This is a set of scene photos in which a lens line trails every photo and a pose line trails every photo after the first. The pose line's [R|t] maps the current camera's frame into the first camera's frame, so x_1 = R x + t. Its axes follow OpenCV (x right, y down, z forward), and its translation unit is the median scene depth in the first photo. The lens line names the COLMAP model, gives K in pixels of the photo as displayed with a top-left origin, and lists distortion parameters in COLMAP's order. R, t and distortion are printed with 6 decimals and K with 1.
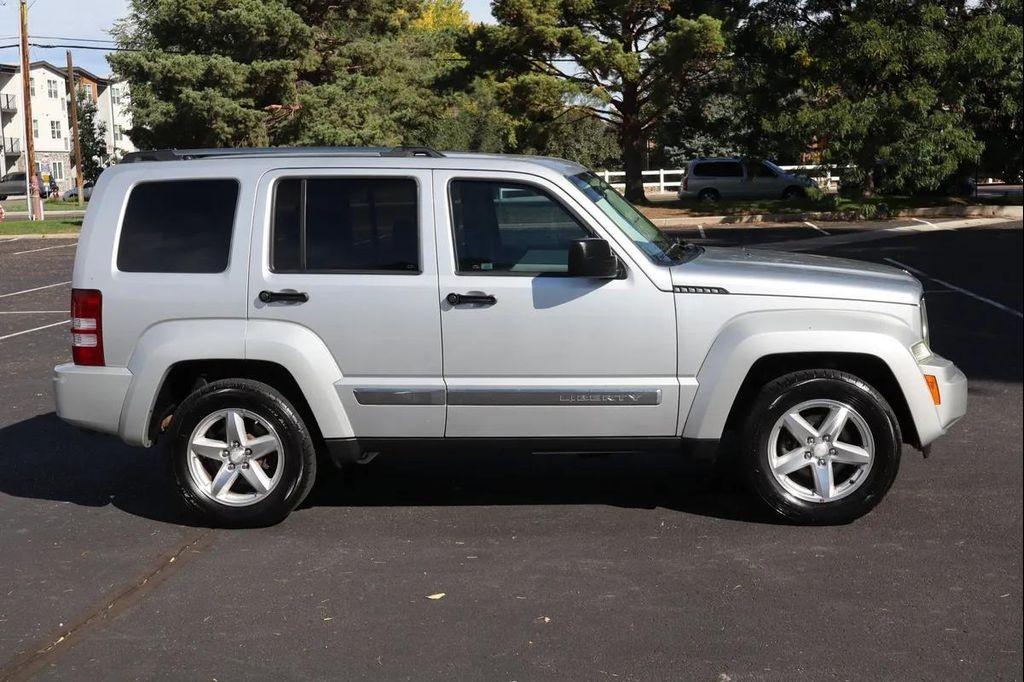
lens RADIAL K [[1324.5, 0, 514.6], [0, 1324.5, 339.5], [0, 0, 1]] dist [-0.001620, 0.000000]
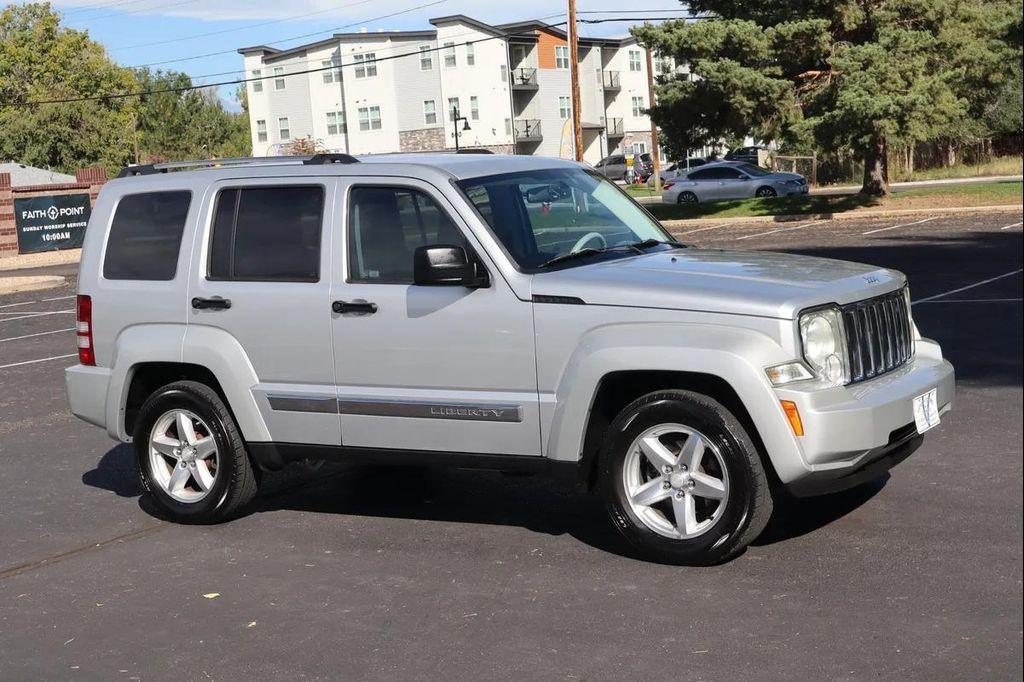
lens RADIAL K [[1568.7, 0, 524.5], [0, 1568.7, 343.3], [0, 0, 1]] dist [0.005994, 0.000000]
pose [[0.890170, 0.018408, -0.455257, 0.592413], [-0.017580, 0.999827, 0.006053, -0.012492], [0.455290, 0.002616, 0.890339, 0.014169]]
